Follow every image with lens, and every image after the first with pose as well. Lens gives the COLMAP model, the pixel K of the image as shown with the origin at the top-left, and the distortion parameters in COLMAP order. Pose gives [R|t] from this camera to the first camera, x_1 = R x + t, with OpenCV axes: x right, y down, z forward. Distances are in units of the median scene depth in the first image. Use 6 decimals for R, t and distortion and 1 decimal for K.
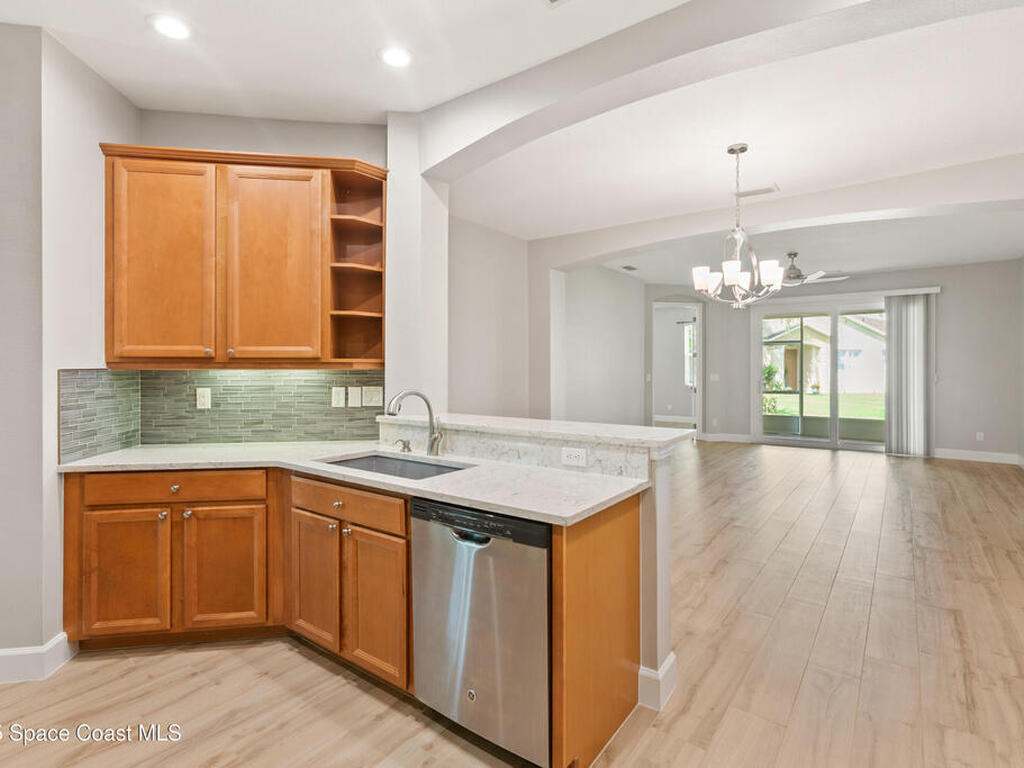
lens RADIAL K [[520.4, 0, 514.3], [0, 520.4, 367.3], [0, 0, 1]] dist [-0.001387, 0.000384]
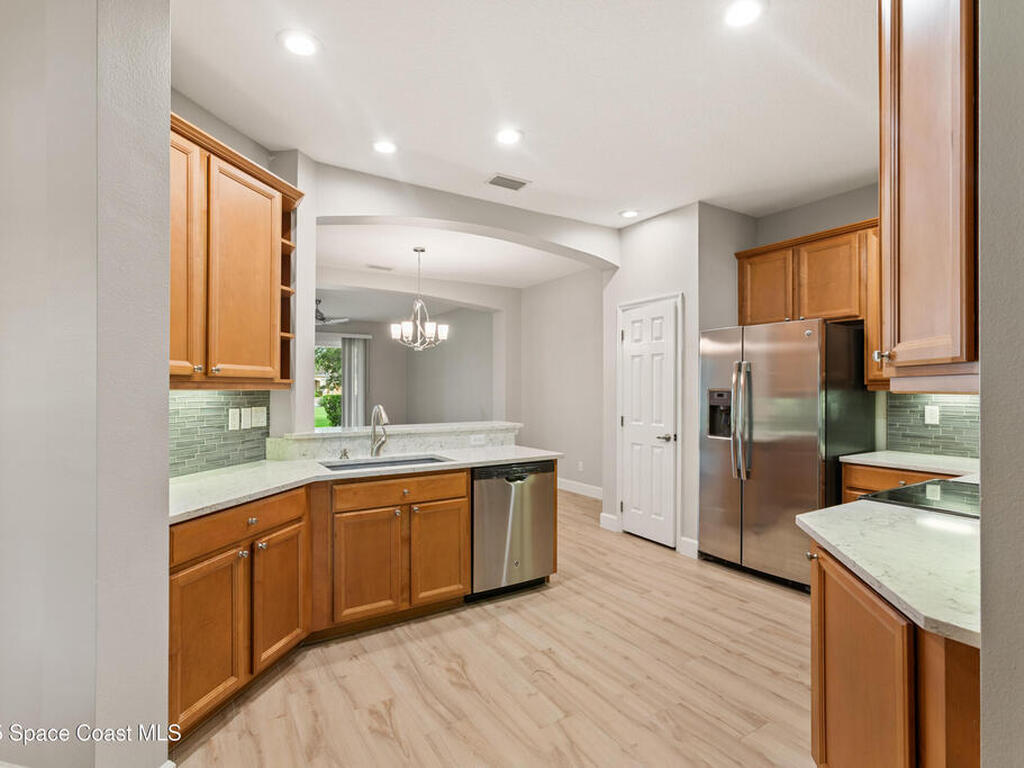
lens RADIAL K [[516.5, 0, 508.6], [0, 516.5, 384.4], [0, 0, 1]] dist [-0.022781, 0.019204]
pose [[0.363362, 0.007659, 0.931616, -1.168662], [-0.000048, 0.999966, -0.008203, 0.002099], [-0.931648, 0.002936, 0.363351, 0.229020]]
